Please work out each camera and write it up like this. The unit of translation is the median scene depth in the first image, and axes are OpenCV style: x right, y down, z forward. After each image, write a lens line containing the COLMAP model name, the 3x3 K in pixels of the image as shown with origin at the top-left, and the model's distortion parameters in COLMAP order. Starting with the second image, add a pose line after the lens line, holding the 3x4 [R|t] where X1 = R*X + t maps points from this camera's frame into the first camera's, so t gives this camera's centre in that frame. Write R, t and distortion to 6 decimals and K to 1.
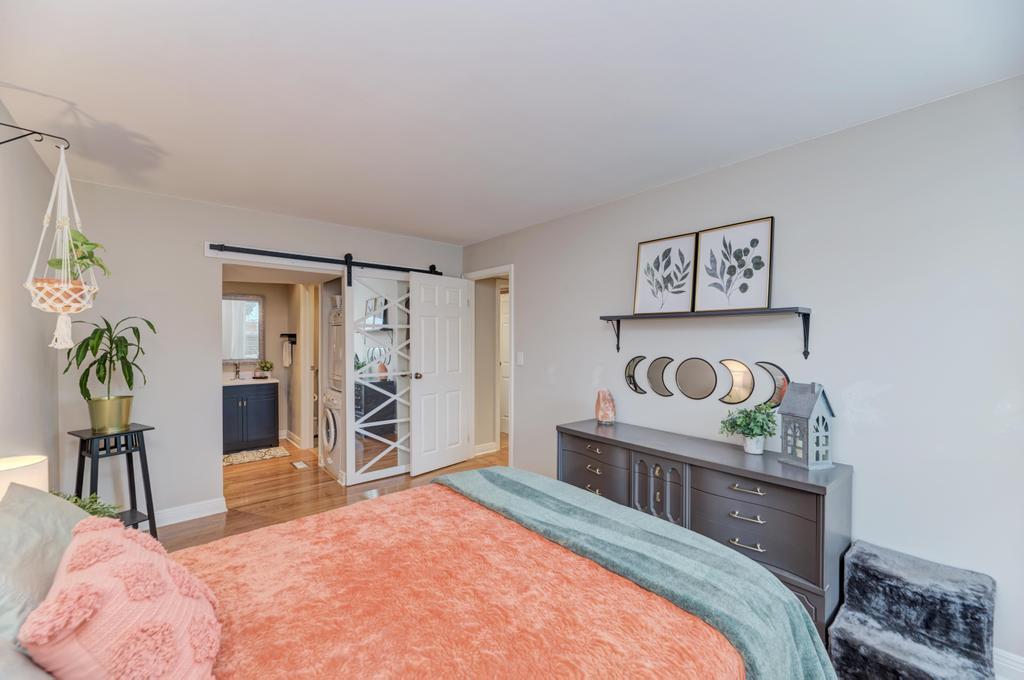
lens RADIAL K [[408.3, 0, 509.2], [0, 408.3, 344.0], [0, 0, 1]] dist [0.007913, -0.003680]
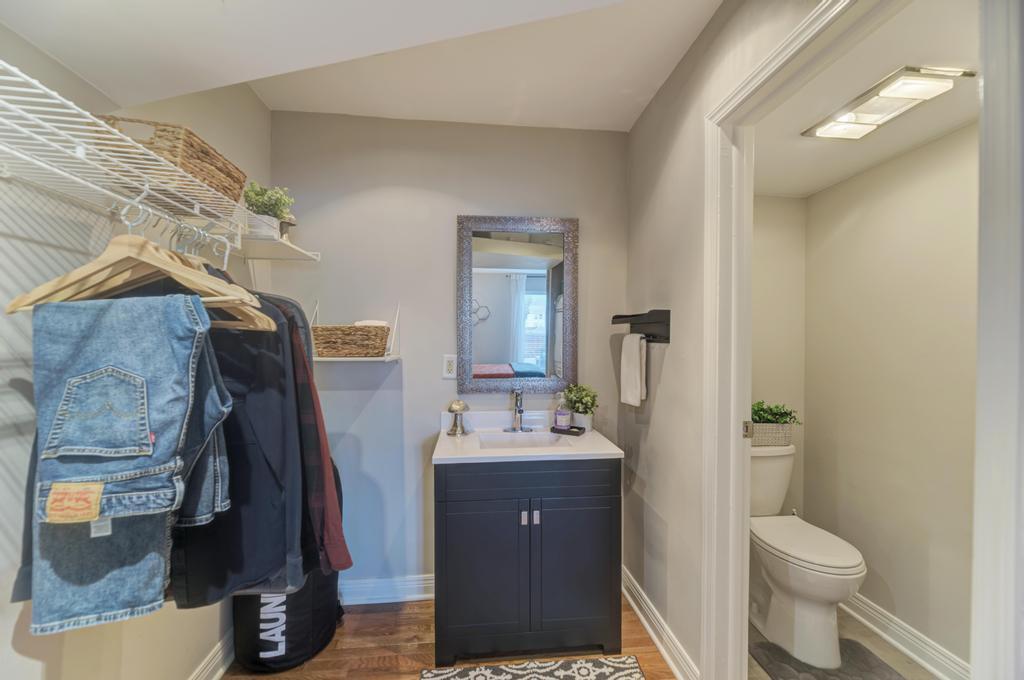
lens RADIAL K [[408.3, 0, 512.6], [0, 408.3, 343.4], [0, 0, 1]] dist [0.007913, -0.003680]
pose [[0.825245, 0.002913, -0.564767, -0.613101], [-0.009507, 0.999917, -0.008734, 0.007190], [0.564695, 0.012577, 0.825204, 0.922600]]
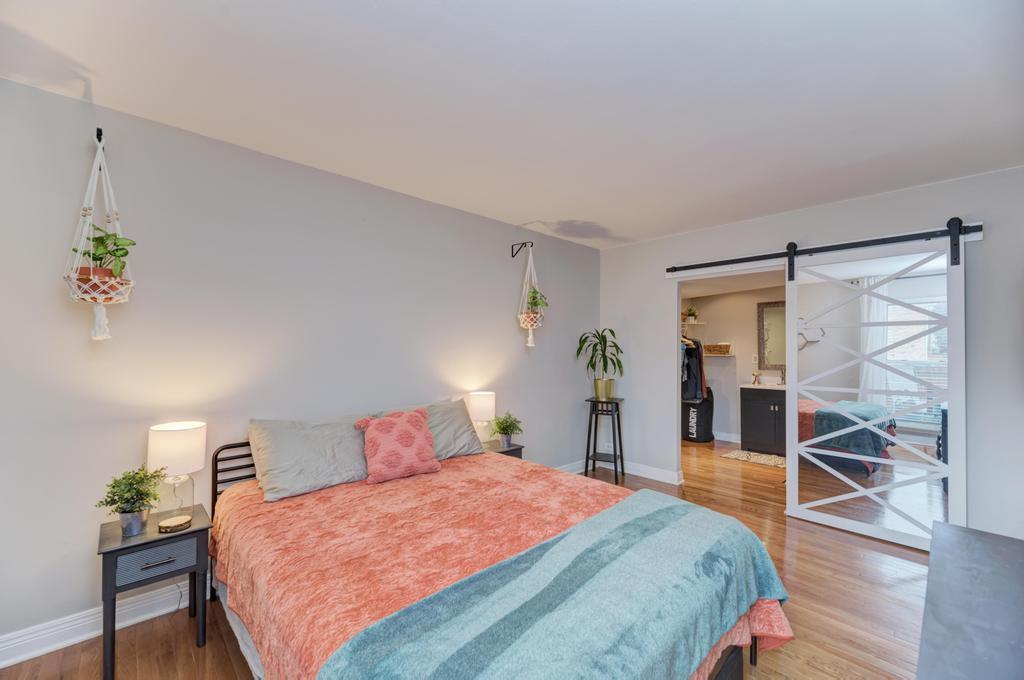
lens RADIAL K [[408.3, 0, 513.6], [0, 408.3, 342.1], [0, 0, 1]] dist [0.007913, -0.003680]
pose [[0.061432, -0.010153, -0.998060, 0.421835], [-0.018456, 0.999766, -0.011307, 0.006656], [0.997941, 0.019114, 0.061230, 0.373643]]
